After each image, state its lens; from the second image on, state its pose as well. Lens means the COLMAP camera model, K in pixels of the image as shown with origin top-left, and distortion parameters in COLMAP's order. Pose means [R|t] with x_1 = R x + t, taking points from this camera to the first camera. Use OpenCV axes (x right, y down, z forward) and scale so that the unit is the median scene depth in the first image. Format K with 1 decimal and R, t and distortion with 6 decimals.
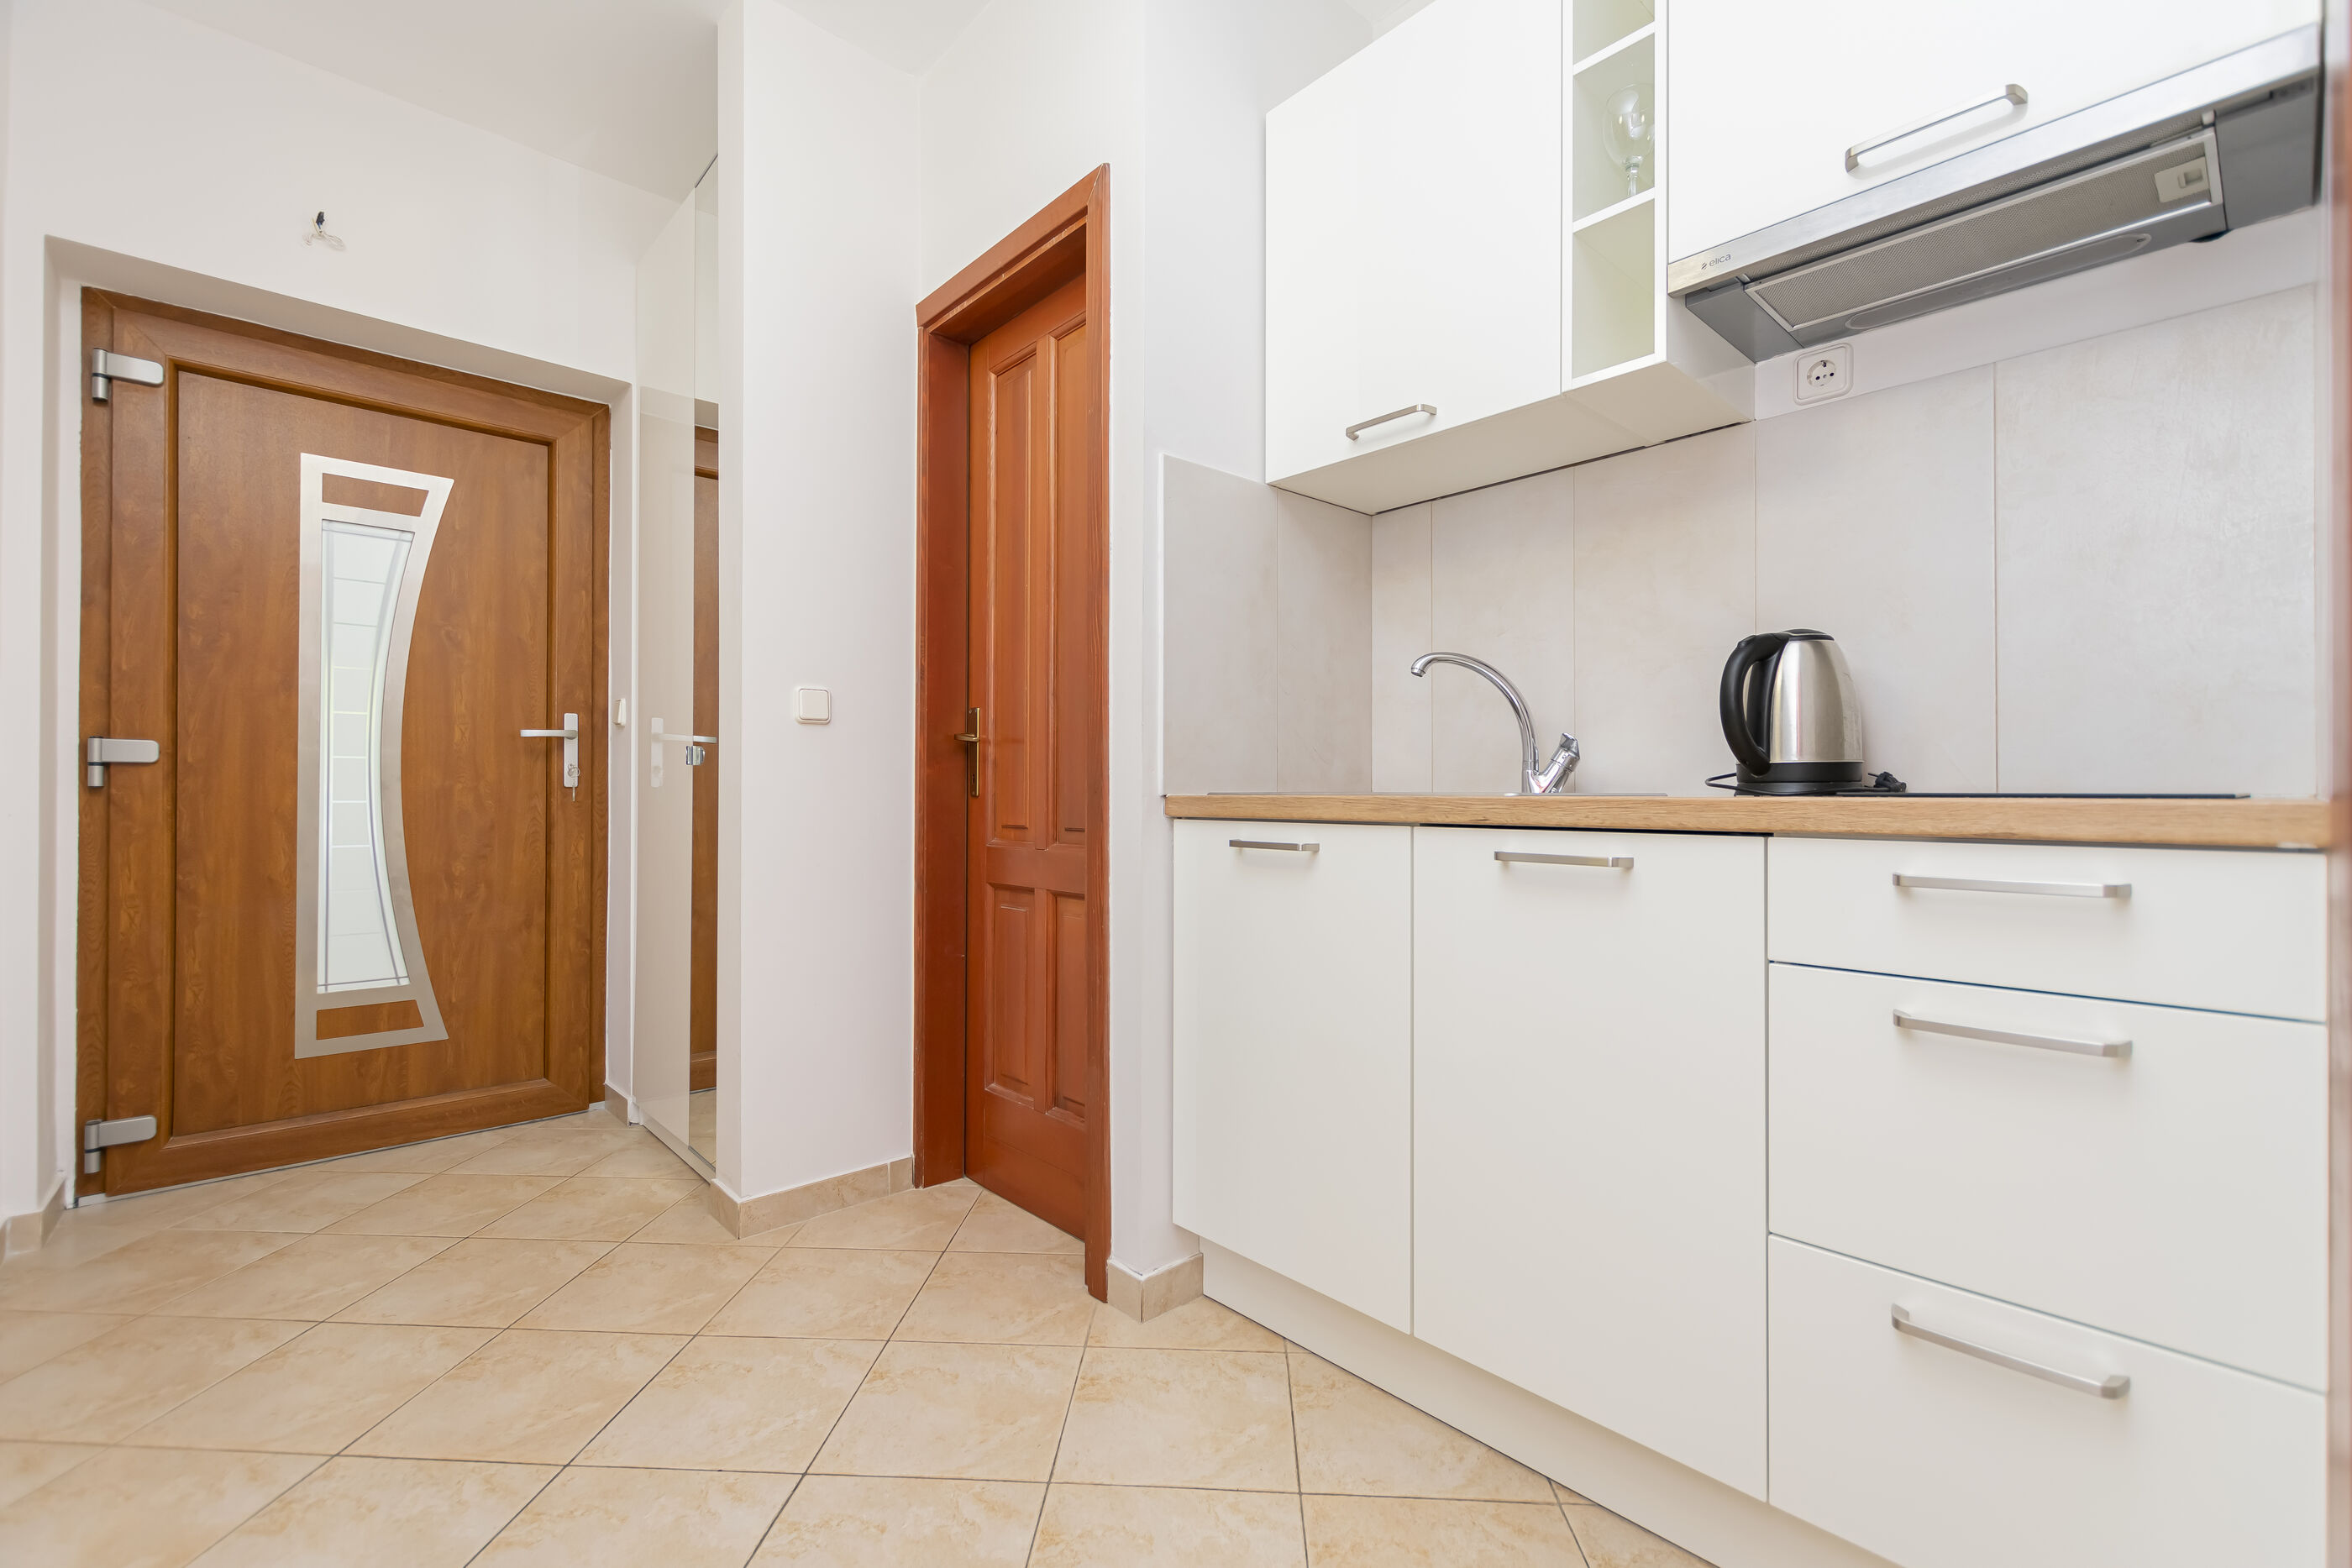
lens RADIAL K [[1017.6, 0, 1173.9], [0, 1017.6, 786.1], [0, 0, 1]] dist [-0.000510, 0.000806]
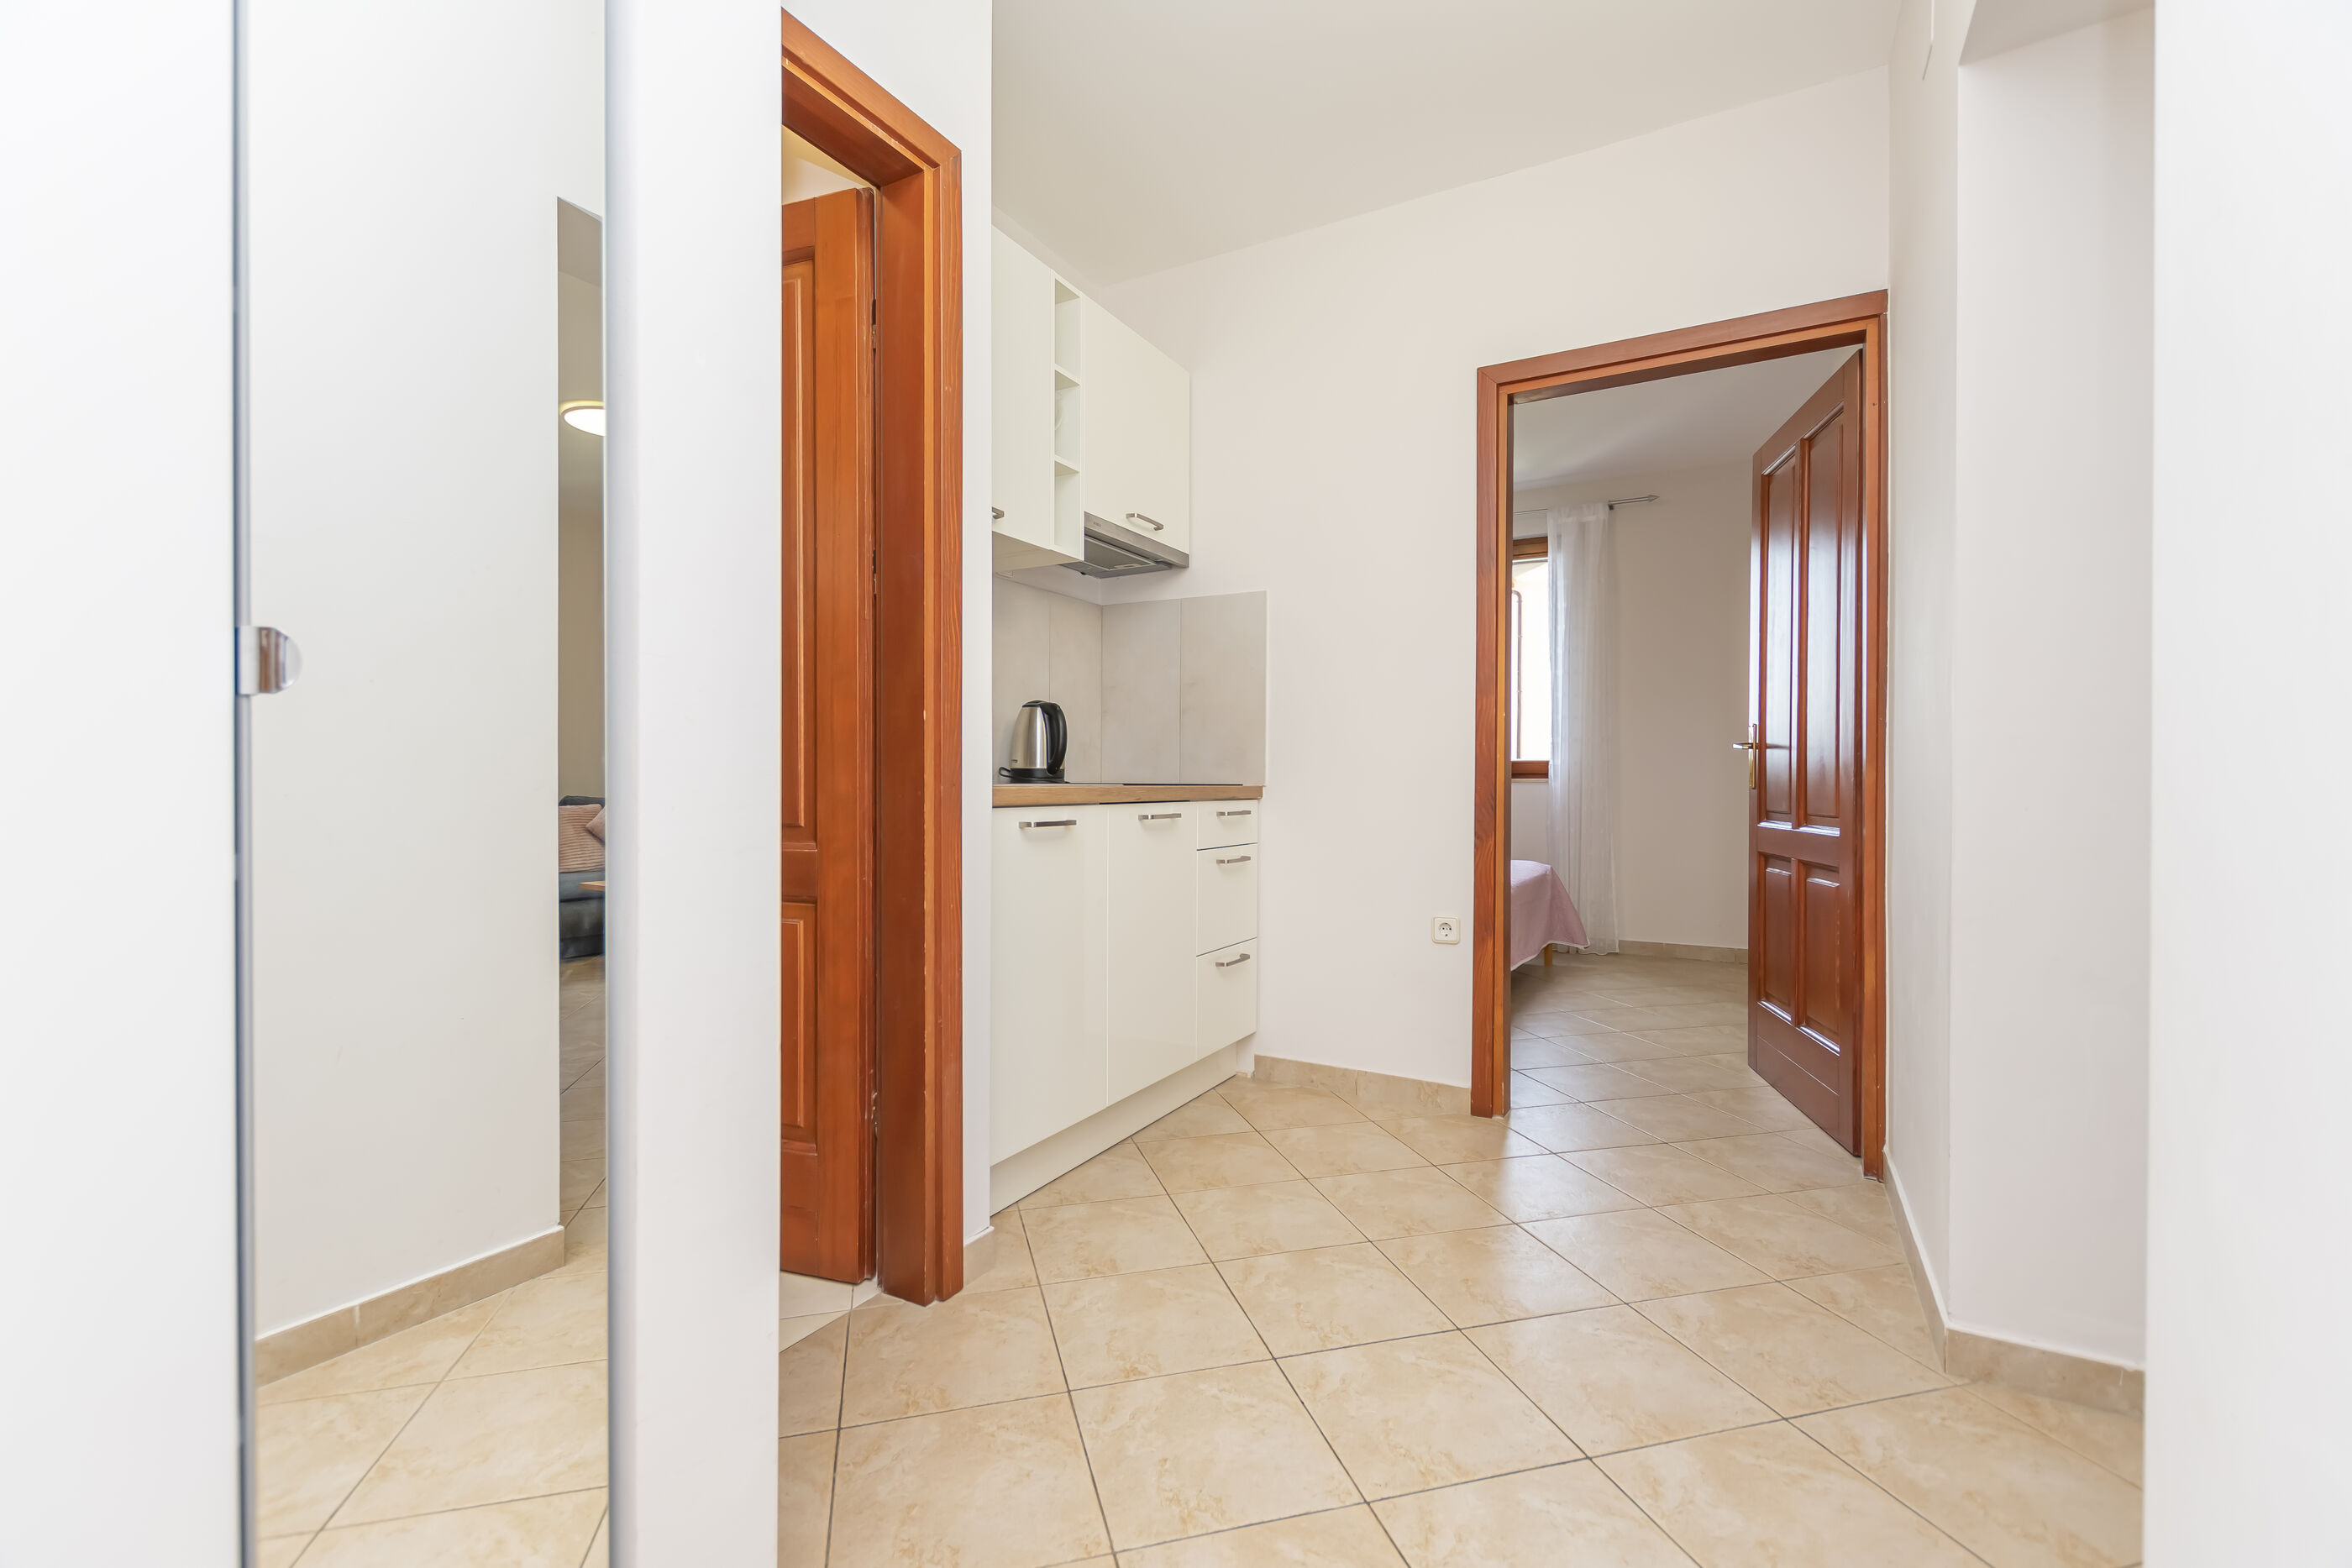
lens RADIAL K [[1017.6, 0, 1173.4], [0, 1017.6, 784.6], [0, 0, 1]] dist [-0.000510, 0.000806]
pose [[-0.320483, -0.005557, 0.947238, -1.358643], [-0.004614, 0.999980, 0.004305, 0.000821], [-0.947243, -0.002990, -0.320502, 1.403295]]
